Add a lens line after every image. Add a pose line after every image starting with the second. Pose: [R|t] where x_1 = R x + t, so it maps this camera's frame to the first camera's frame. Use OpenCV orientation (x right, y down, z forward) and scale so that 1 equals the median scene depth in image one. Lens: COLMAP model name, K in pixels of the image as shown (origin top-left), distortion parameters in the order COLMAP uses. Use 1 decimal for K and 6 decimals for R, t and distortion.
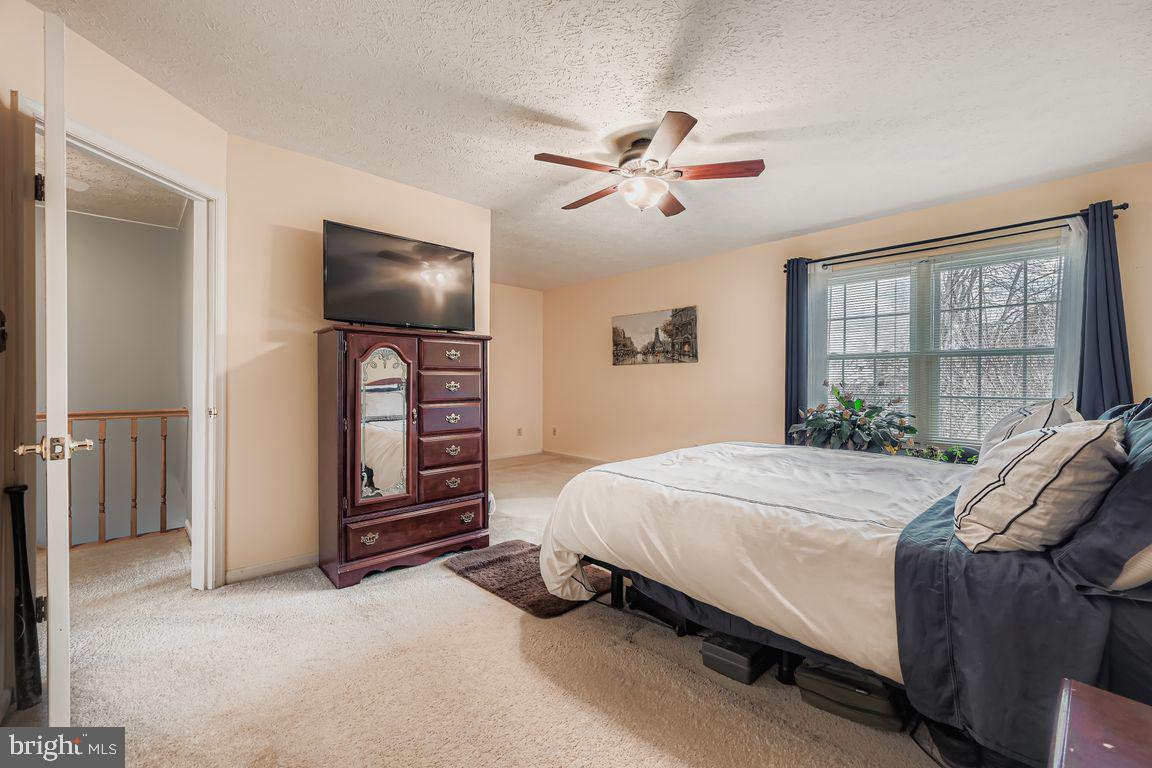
lens RADIAL K [[462.2, 0, 576.4], [0, 462.2, 379.1], [0, 0, 1]] dist [-0.000852, 0.001103]
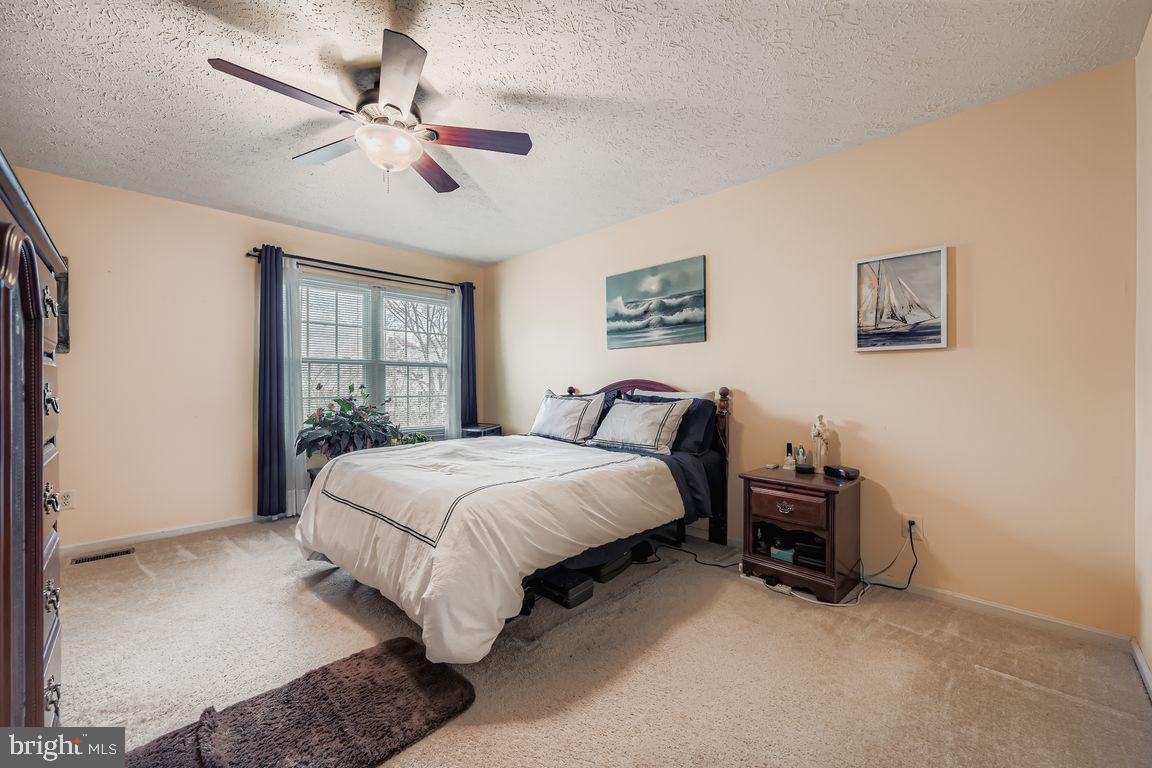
lens RADIAL K [[462.2, 0, 581.8], [0, 462.2, 382.4], [0, 0, 1]] dist [-0.000852, 0.001103]
pose [[-0.055240, 0.001066, 0.998473, -0.501335], [0.001295, 0.999999, -0.000996, 0.000390], [-0.998472, 0.001238, -0.055241, 0.528078]]
